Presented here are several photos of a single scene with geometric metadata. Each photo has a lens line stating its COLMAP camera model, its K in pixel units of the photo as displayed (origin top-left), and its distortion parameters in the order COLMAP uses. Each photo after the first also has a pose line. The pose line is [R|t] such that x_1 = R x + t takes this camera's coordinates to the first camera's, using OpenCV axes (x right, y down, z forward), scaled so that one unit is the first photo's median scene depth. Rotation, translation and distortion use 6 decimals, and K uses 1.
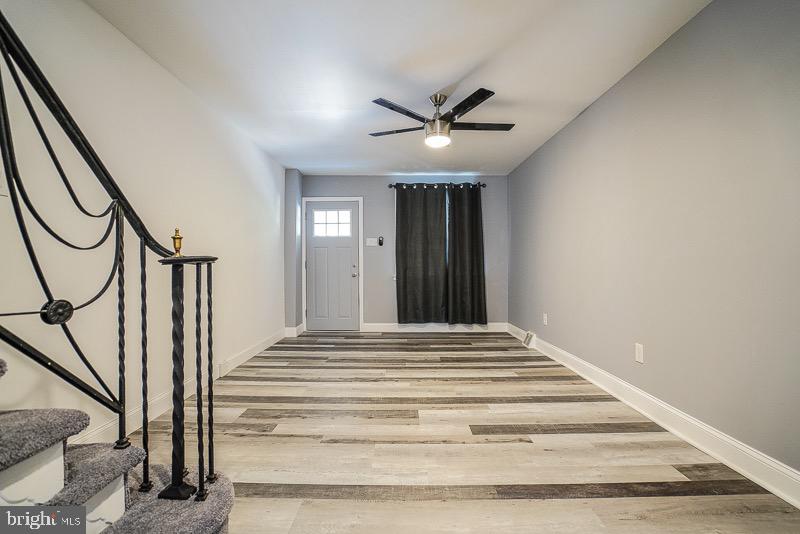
lens RADIAL K [[377.4, 0, 391.0], [0, 377.4, 266.4], [0, 0, 1]] dist [-0.061645, 0.028939]
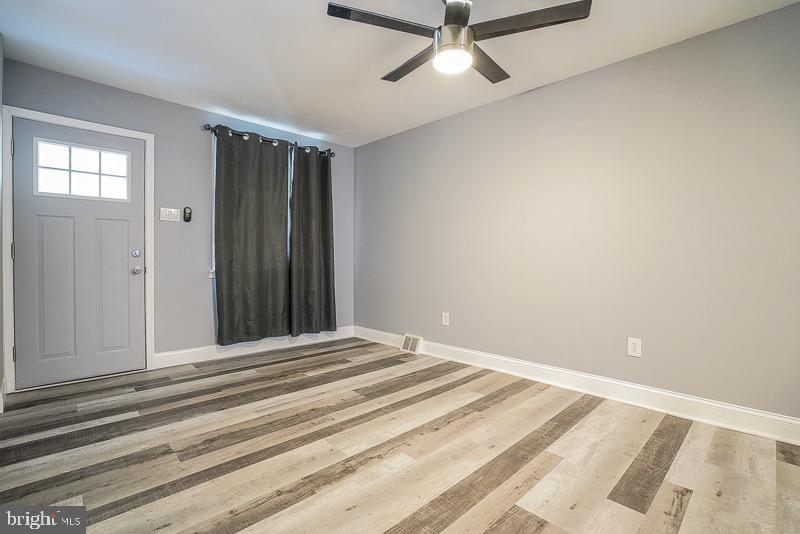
lens RADIAL K [[378.2, 0, 401.7], [0, 378.2, 265.9], [0, 0, 1]] dist [-0.069149, 0.026208]
pose [[0.702182, -0.006830, 0.711965, -0.220294], [-0.009105, 0.999786, 0.018572, 0.001535], [-0.711940, -0.019523, 0.701969, 0.354275]]
